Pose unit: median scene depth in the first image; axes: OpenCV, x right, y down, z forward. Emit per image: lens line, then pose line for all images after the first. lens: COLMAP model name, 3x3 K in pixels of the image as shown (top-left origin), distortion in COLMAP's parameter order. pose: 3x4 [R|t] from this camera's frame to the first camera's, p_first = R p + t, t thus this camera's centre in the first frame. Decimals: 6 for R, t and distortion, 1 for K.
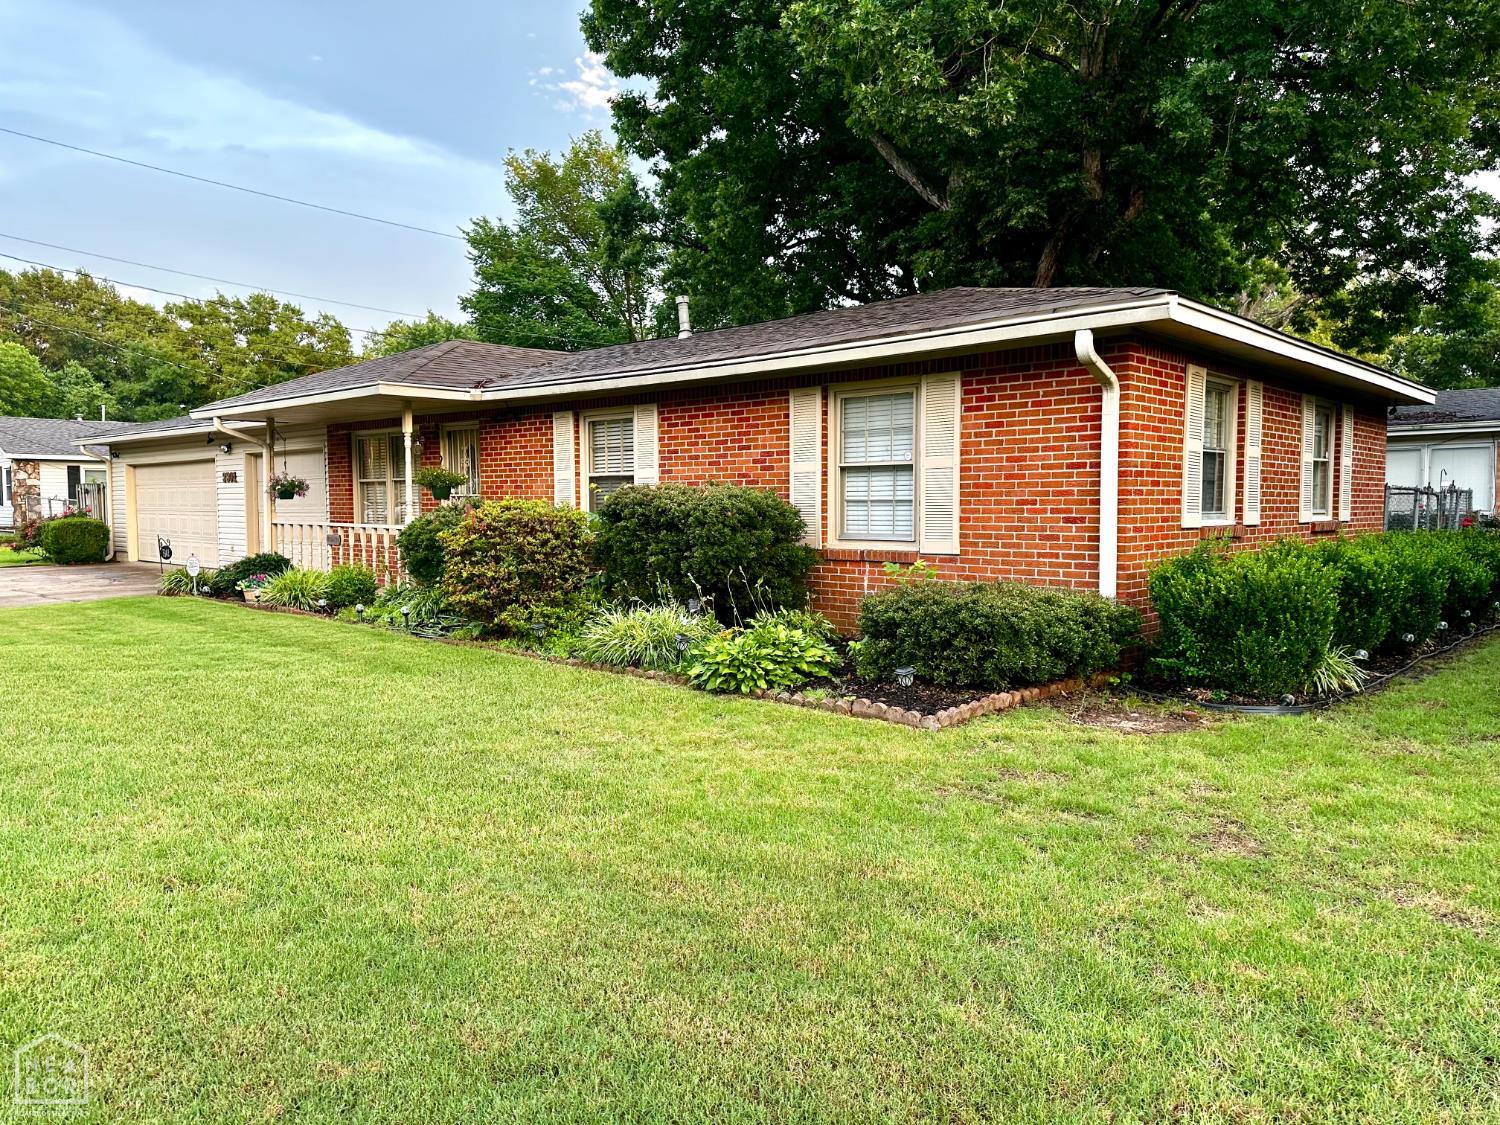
lens RADIAL K [[1045.0, 0, 733.3], [0, 1045.0, 561.4], [0, 0, 1]] dist [0.140970, -0.270362]
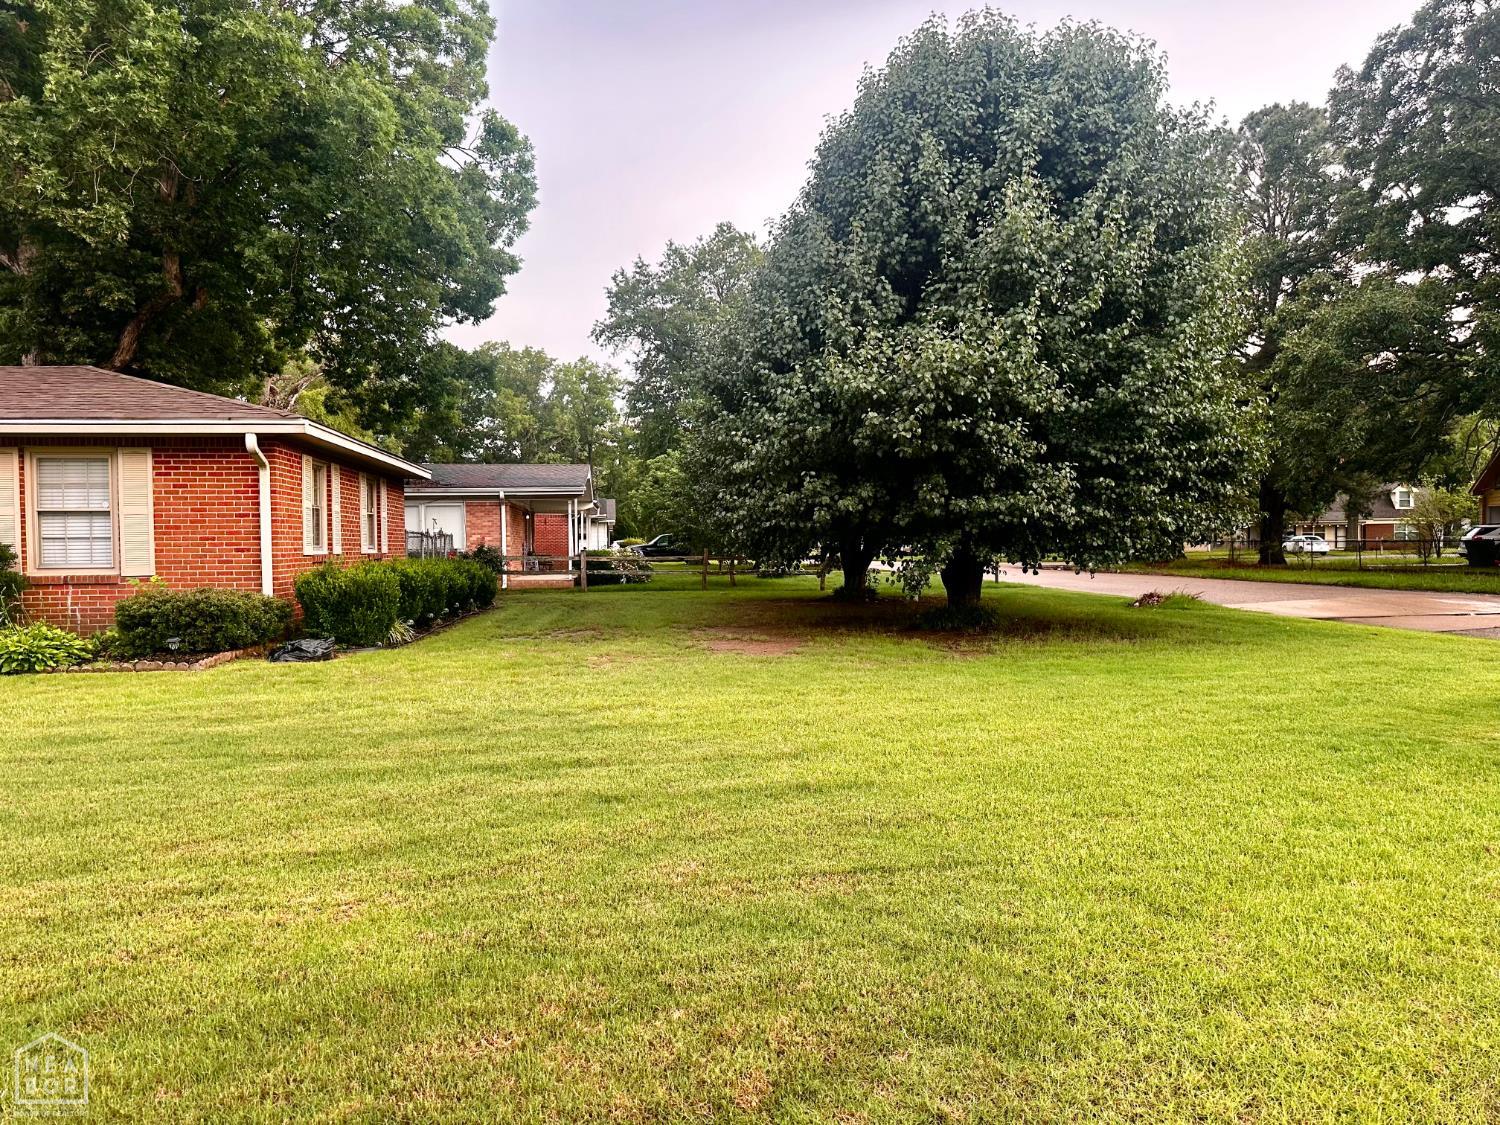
lens RADIAL K [[1042.5, 0, 749.5], [0, 1042.5, 578.3], [0, 0, 1]] dist [0.033083, -0.047767]
pose [[0.627403, -0.028460, 0.778175, -0.358648], [0.049411, 0.998773, -0.003309, 0.038800], [-0.777126, 0.040527, 0.628039, -0.479012]]
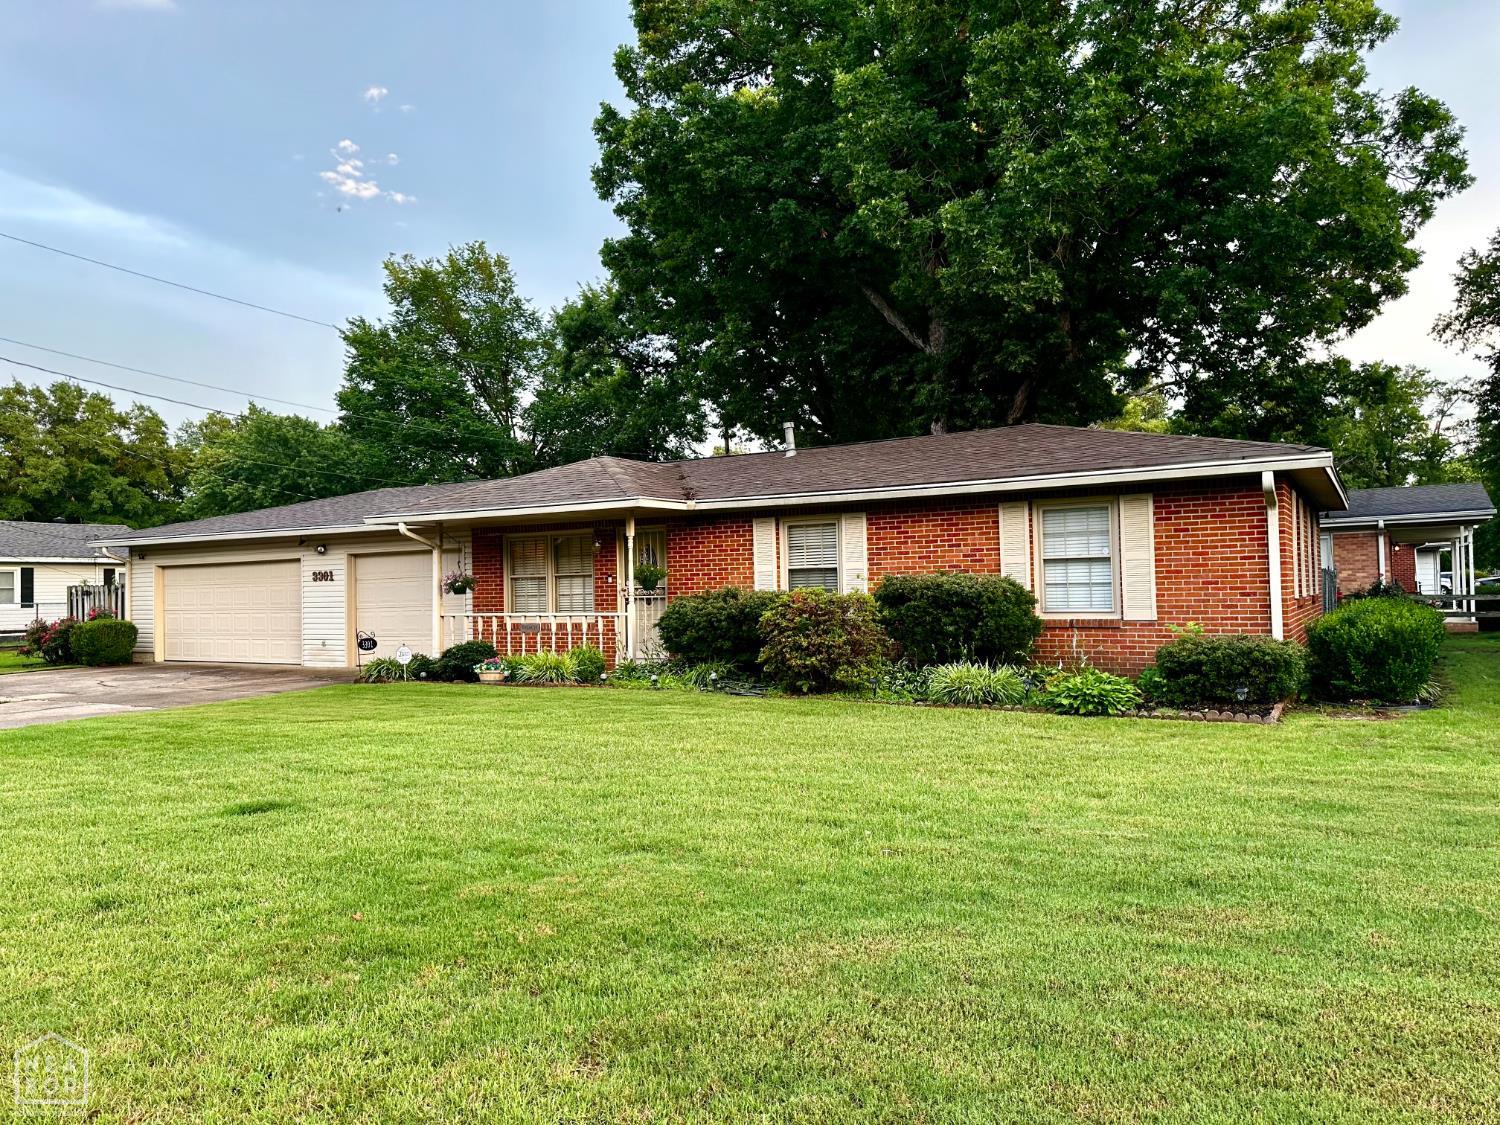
lens RADIAL K [[1038.0, 0, 750.0], [0, 1038.0, 562.5], [0, 0, 1]] dist [0.162041, -0.260043]
pose [[0.975173, -0.012848, 0.221070, -0.596926], [0.031430, 0.996239, -0.080746, 0.013109], [-0.219201, 0.085690, 0.971910, -0.259951]]
